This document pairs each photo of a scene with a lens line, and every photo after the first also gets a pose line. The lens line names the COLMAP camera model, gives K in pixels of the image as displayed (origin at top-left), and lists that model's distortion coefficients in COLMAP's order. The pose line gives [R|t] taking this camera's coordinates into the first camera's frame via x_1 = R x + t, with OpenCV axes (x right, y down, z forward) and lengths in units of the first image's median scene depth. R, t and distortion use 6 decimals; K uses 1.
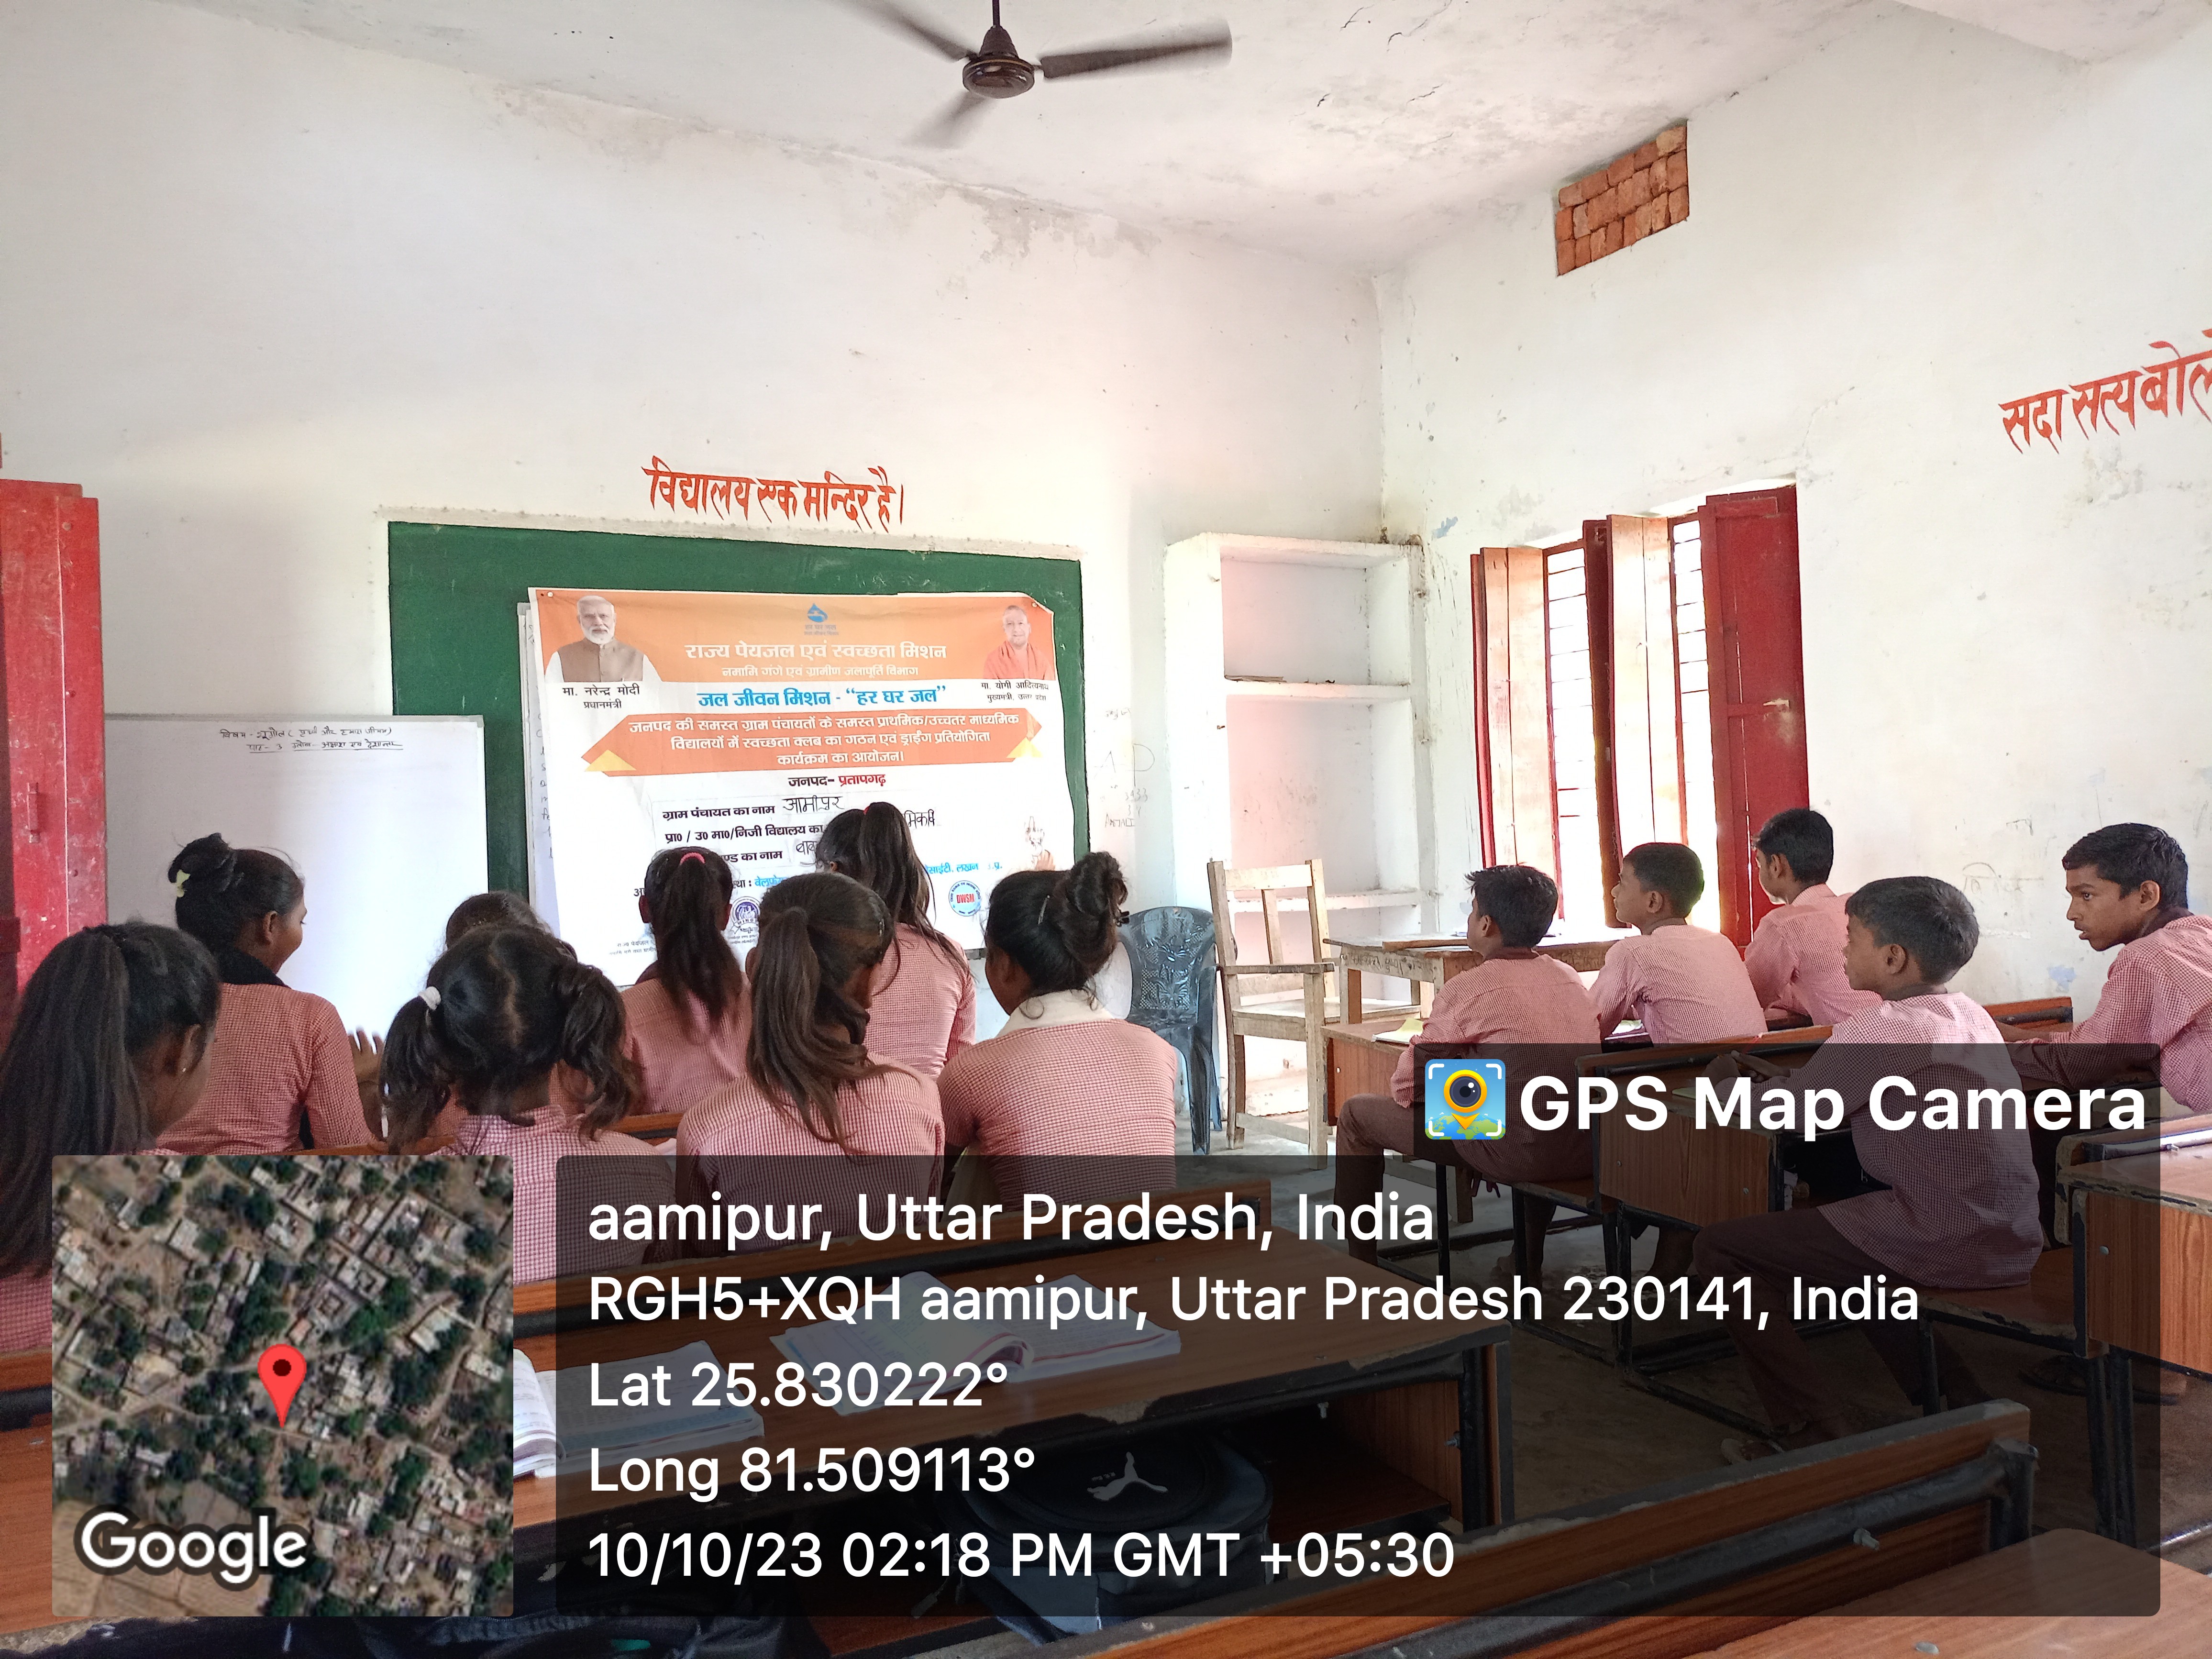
lens RADIAL K [[1766.5, 0, 1106.0], [0, 1766.5, 829.5], [0, 0, 1]] dist [0.009074, 0.036222]
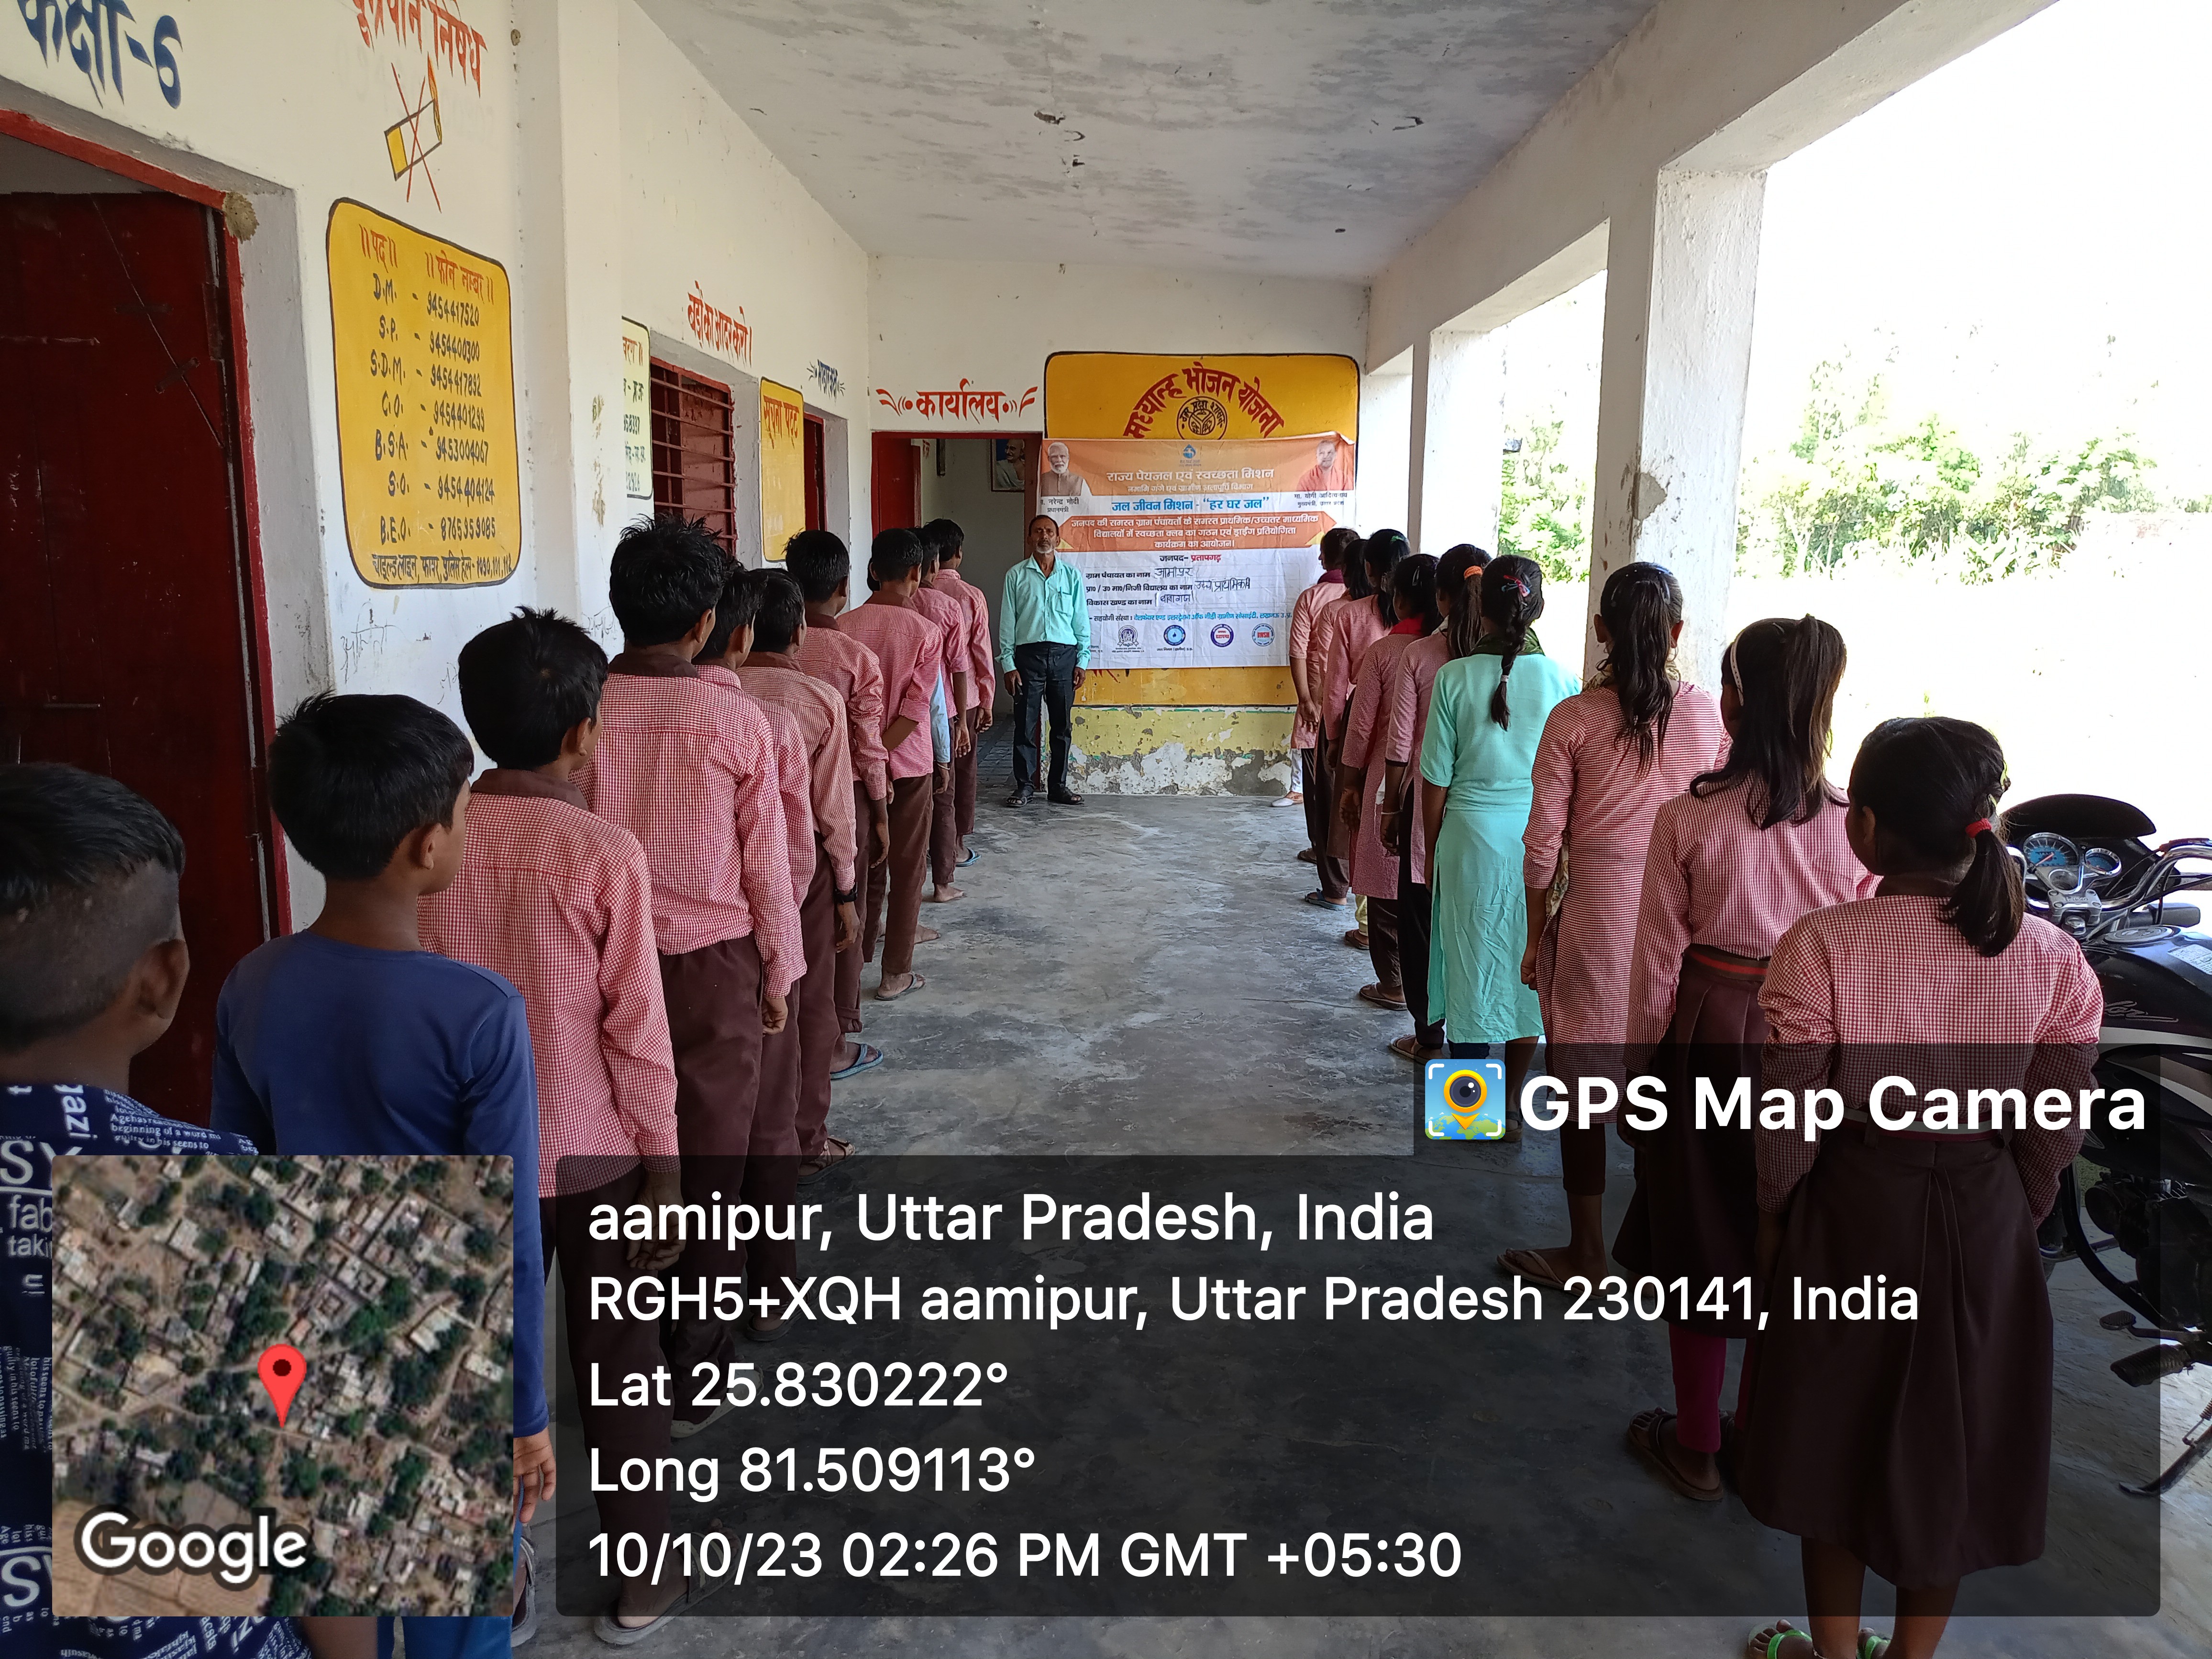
lens RADIAL K [[1766.5, 0, 1106.0], [0, 1766.5, 829.5], [0, 0, 1]] dist [0.009074, 0.036222]
pose [[1.000000, -0.000017, 0.000003, -0.235542], [0.000017, 1.000000, 0.000005, 0.228914], [-0.000003, -0.000005, 1.000000, -0.654607]]
